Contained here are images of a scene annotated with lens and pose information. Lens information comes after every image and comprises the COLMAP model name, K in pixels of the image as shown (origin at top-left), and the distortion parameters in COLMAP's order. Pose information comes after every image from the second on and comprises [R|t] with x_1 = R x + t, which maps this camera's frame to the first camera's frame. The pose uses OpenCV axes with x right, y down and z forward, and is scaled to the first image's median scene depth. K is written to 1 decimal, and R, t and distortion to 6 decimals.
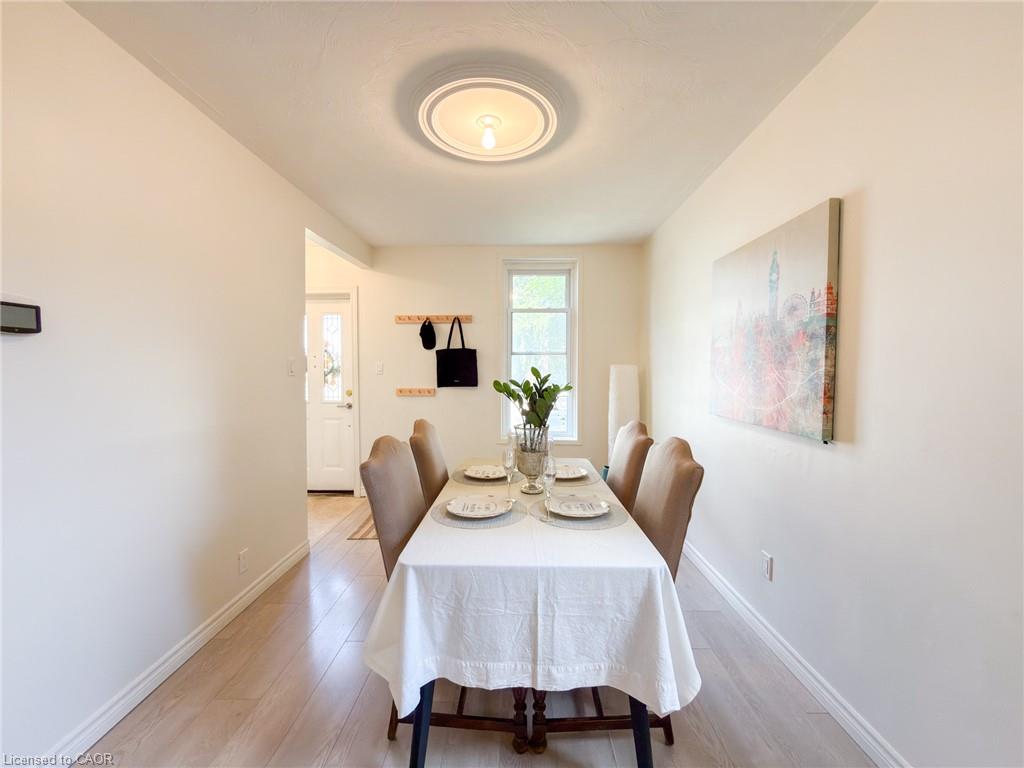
lens RADIAL K [[404.0, 0, 512.0], [0, 404.0, 384.0], [0, 0, 1]] dist [-0.002045, -0.000092]
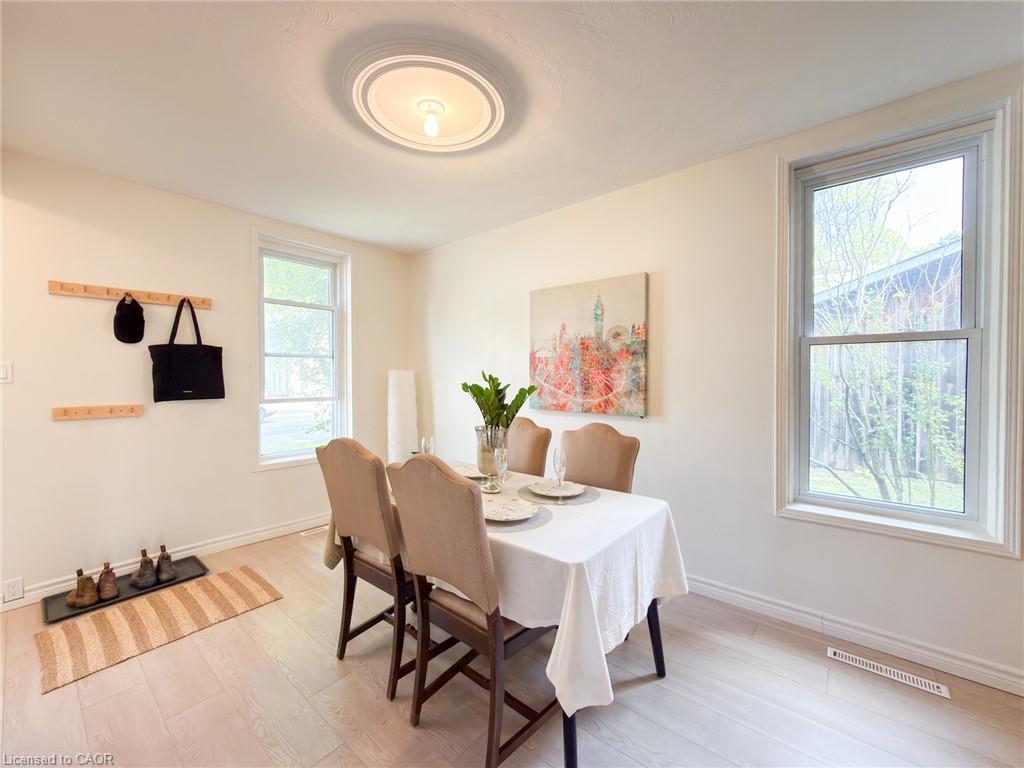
lens RADIAL K [[409.6, 0, 512.0], [0, 409.6, 384.0], [0, 0, 1]] dist [0.000869, 0.000120]
pose [[0.630873, -0.017483, 0.775689, -0.350986], [0.030687, 0.999526, -0.002429, -0.001929], [-0.775279, 0.025336, 0.631111, 0.141111]]
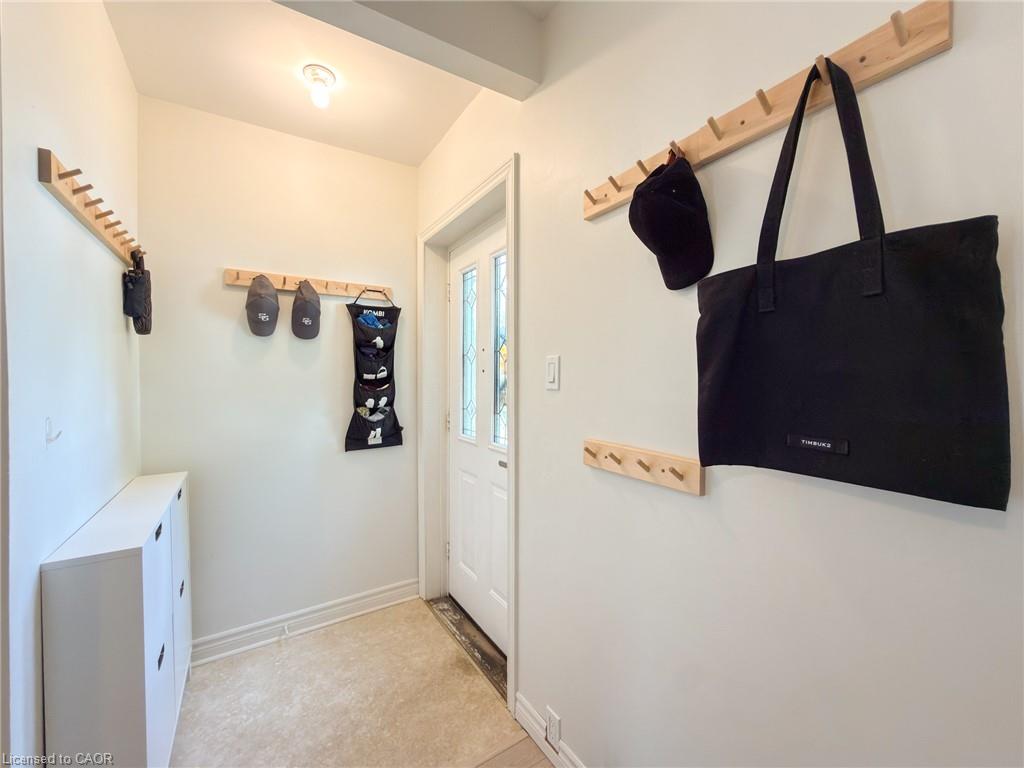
lens RADIAL K [[412.5, 0, 512.0], [0, 412.5, 384.0], [0, 0, 1]] dist [-0.000840, -0.000121]
pose [[0.555861, 0.010650, -0.831207, -0.068461], [-0.028313, 0.999580, -0.006126, -0.029451], [0.830793, 0.026939, 0.555929, 0.849072]]
